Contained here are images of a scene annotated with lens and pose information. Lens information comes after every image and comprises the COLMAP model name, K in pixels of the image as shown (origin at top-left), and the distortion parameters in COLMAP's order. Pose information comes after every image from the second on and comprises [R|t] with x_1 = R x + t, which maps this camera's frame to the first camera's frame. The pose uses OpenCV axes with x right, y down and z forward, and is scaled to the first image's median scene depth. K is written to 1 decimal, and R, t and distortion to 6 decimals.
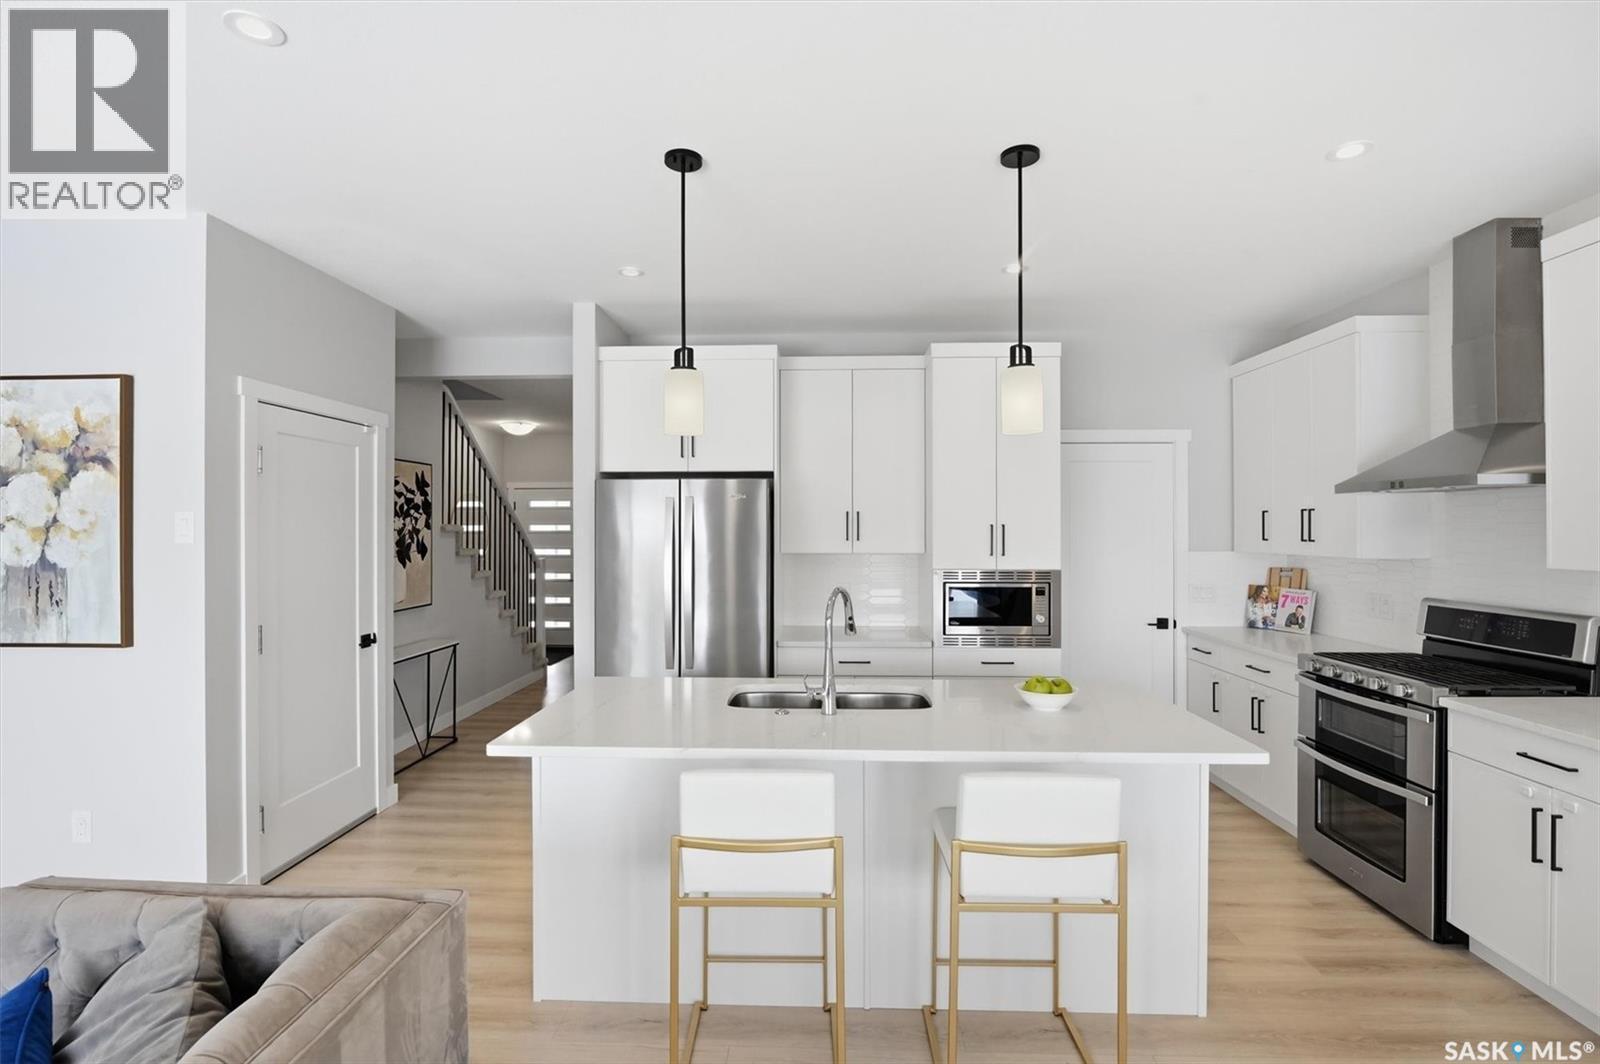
lens RADIAL K [[740.8, 0, 797.4], [0, 740.8, 525.4], [0, 0, 1]] dist [-0.021691, -0.000349]
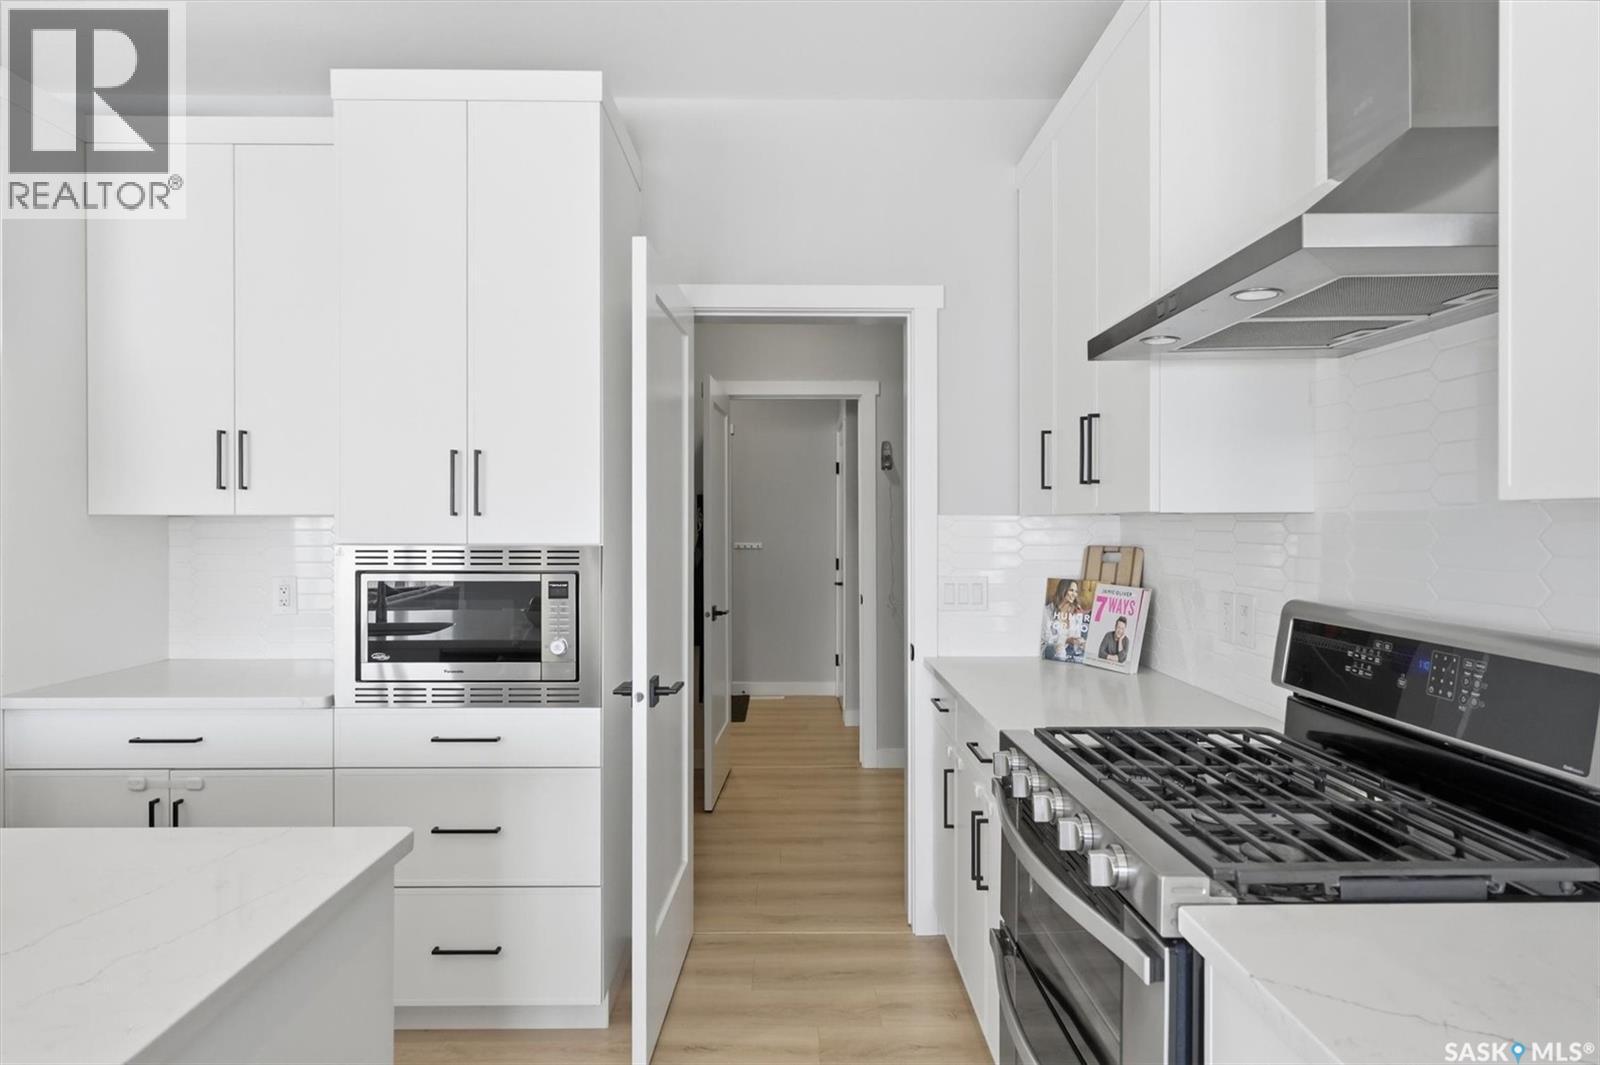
lens RADIAL K [[909.1, 0, 801.7], [0, 909.1, 526.6], [0, 0, 1]] dist [0.006249, -0.000685]
pose [[0.998744, -0.000019, 0.050102, 0.525176], [-0.000526, 0.999941, 0.010876, 0.047533], [-0.050099, -0.010888, 0.998685, 0.458054]]
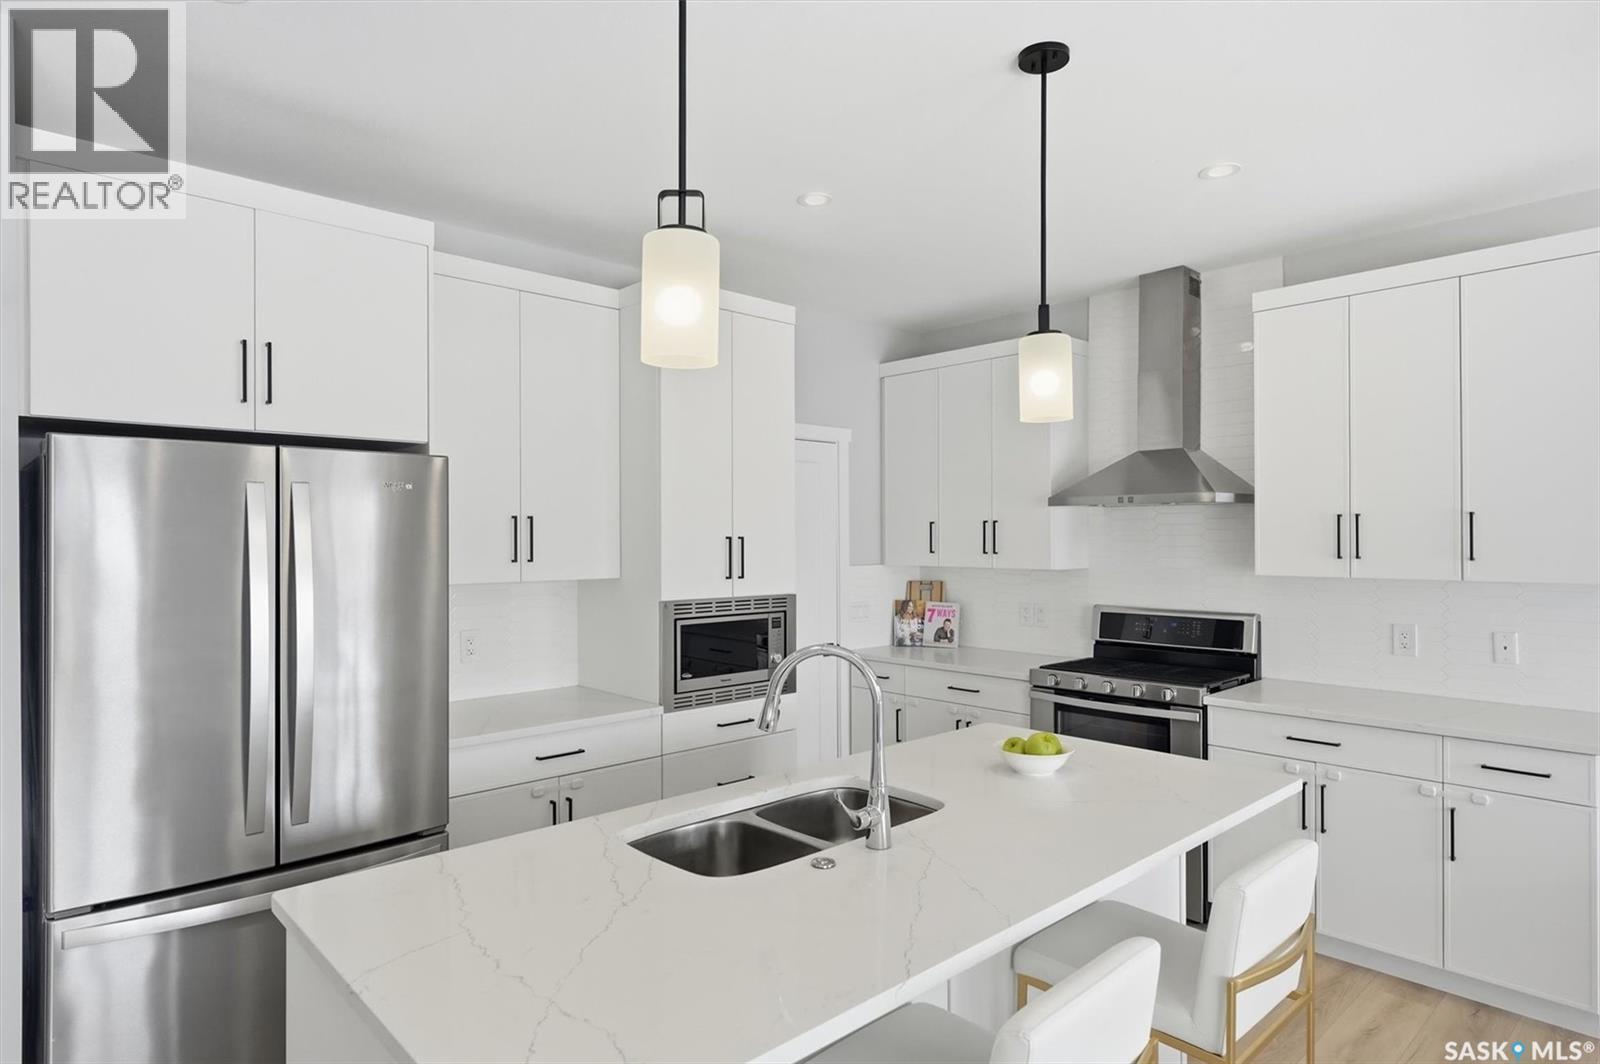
lens RADIAL K [[909.1, 0, 799.5], [0, 909.1, 537.4], [0, 0, 1]] dist [0.006249, -0.000685]
pose [[0.701308, -0.002378, 0.712854, -0.386148], [-0.001271, 0.999989, 0.004586, -0.005623], [-0.712857, -0.004123, 0.701297, 0.357368]]
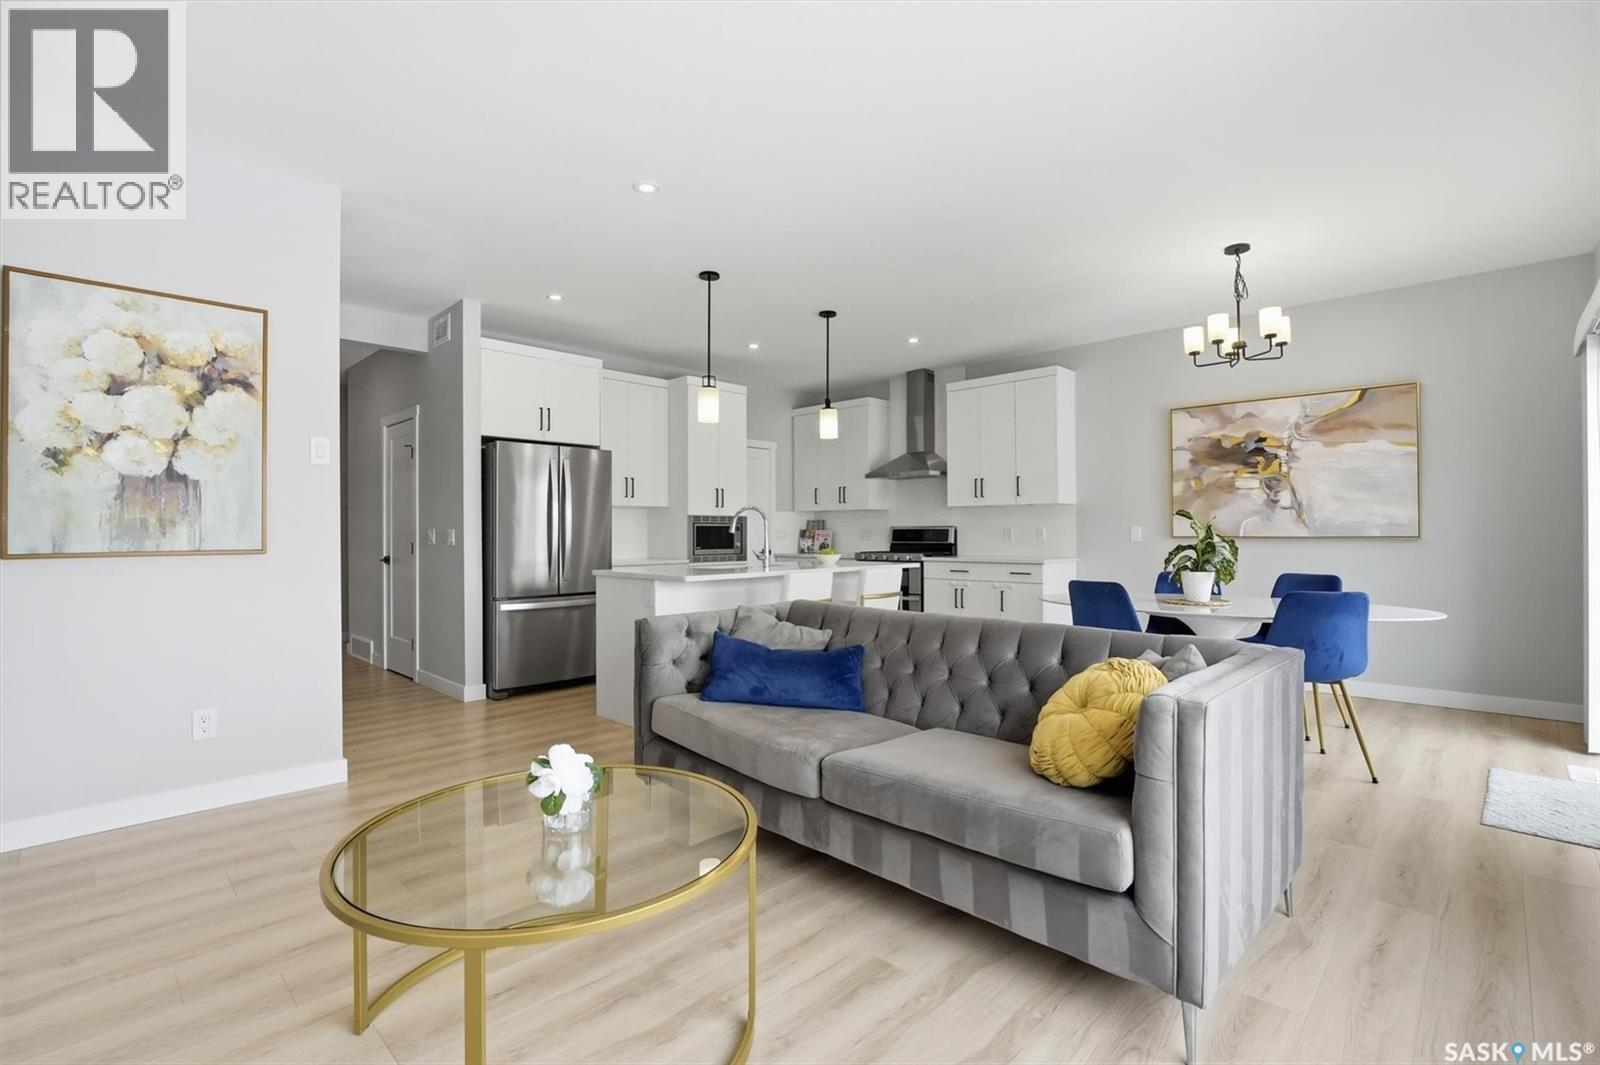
lens RADIAL K [[740.8, 0, 800.8], [0, 740.8, 526.4], [0, 0, 1]] dist [-0.021691, -0.000349]
pose [[0.665440, 0.004617, 0.746437, -0.998568], [0.000206, 0.999980, -0.006369, 0.109967], [-0.746452, 0.004392, 0.665425, -0.306163]]
